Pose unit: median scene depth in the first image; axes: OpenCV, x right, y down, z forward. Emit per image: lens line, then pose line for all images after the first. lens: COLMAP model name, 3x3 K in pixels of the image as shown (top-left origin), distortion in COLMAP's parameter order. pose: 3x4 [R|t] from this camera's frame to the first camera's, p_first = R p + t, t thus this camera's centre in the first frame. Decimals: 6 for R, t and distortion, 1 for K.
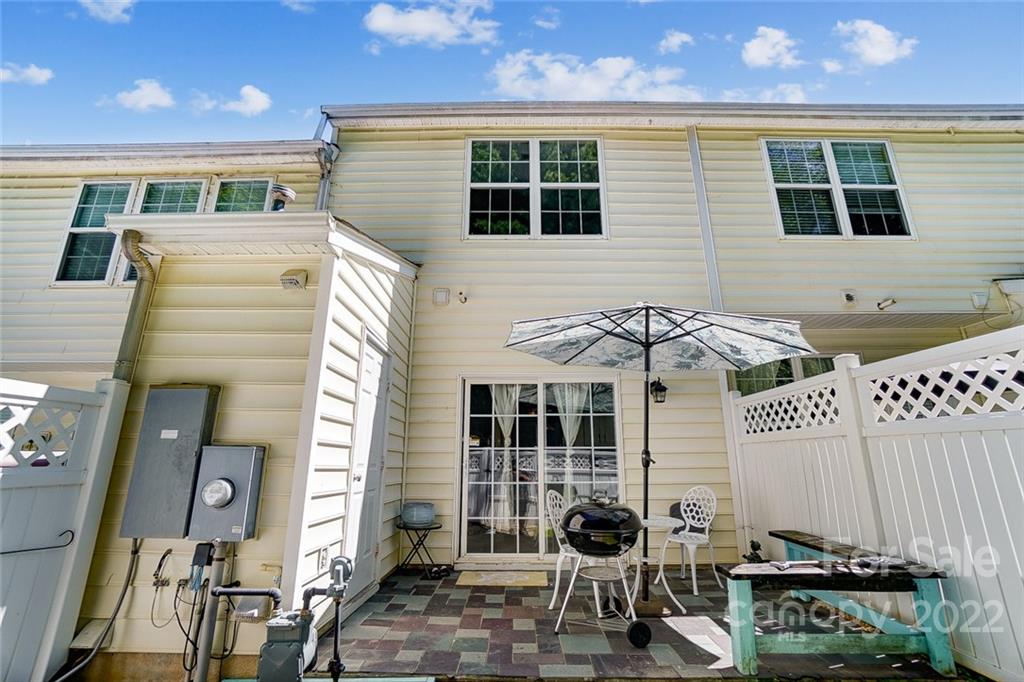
lens RADIAL K [[464.3, 0, 512.5], [0, 464.3, 336.5], [0, 0, 1]] dist [-0.065029, 0.024998]
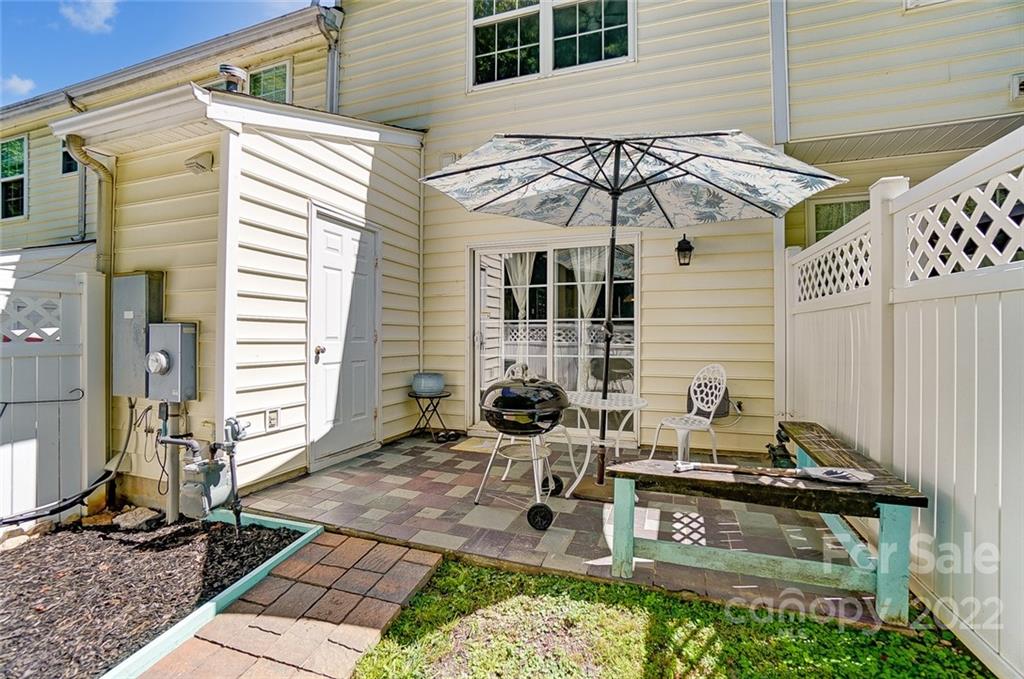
lens RADIAL K [[459.9, 0, 512.0], [0, 459.9, 339.5], [0, 0, 1]] dist [-0.069384, 0.027882]
pose [[0.943469, 0.003253, -0.331444, 0.398473], [0.086863, 0.962578, 0.256706, 0.047514], [0.319875, -0.270985, 0.907881, 0.172442]]
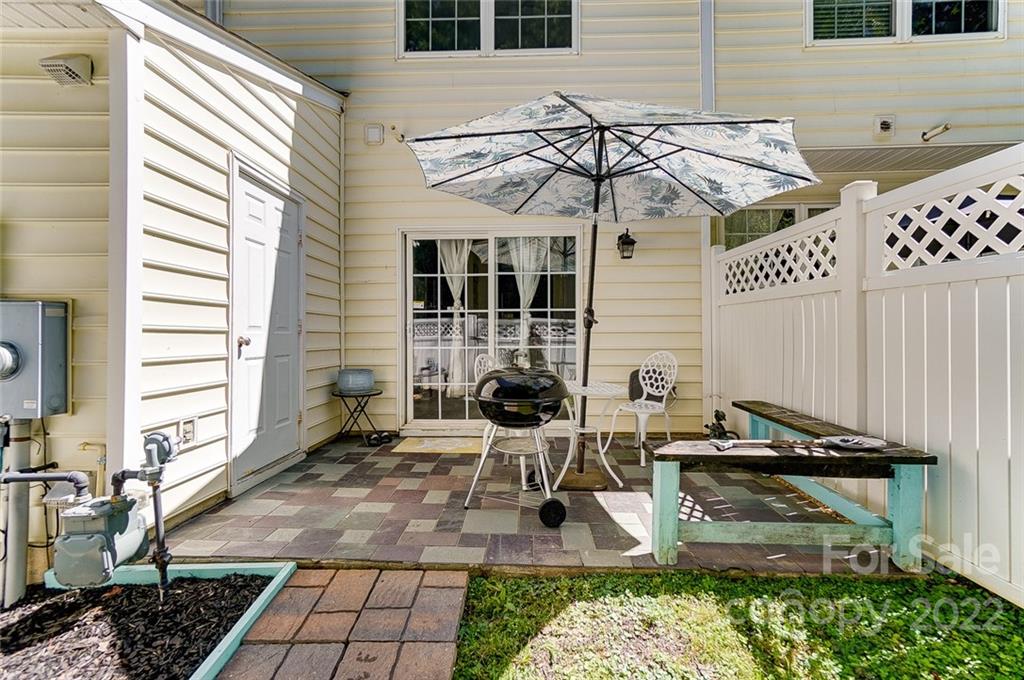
lens RADIAL K [[452.5, 0, 513.5], [0, 452.5, 335.3], [0, 0, 1]] dist [-0.017706, 0.016489]
pose [[0.999681, -0.004316, -0.024894, 0.170374], [0.010821, 0.963492, 0.267517, 0.070954], [0.022830, -0.267701, 0.963231, 0.187469]]
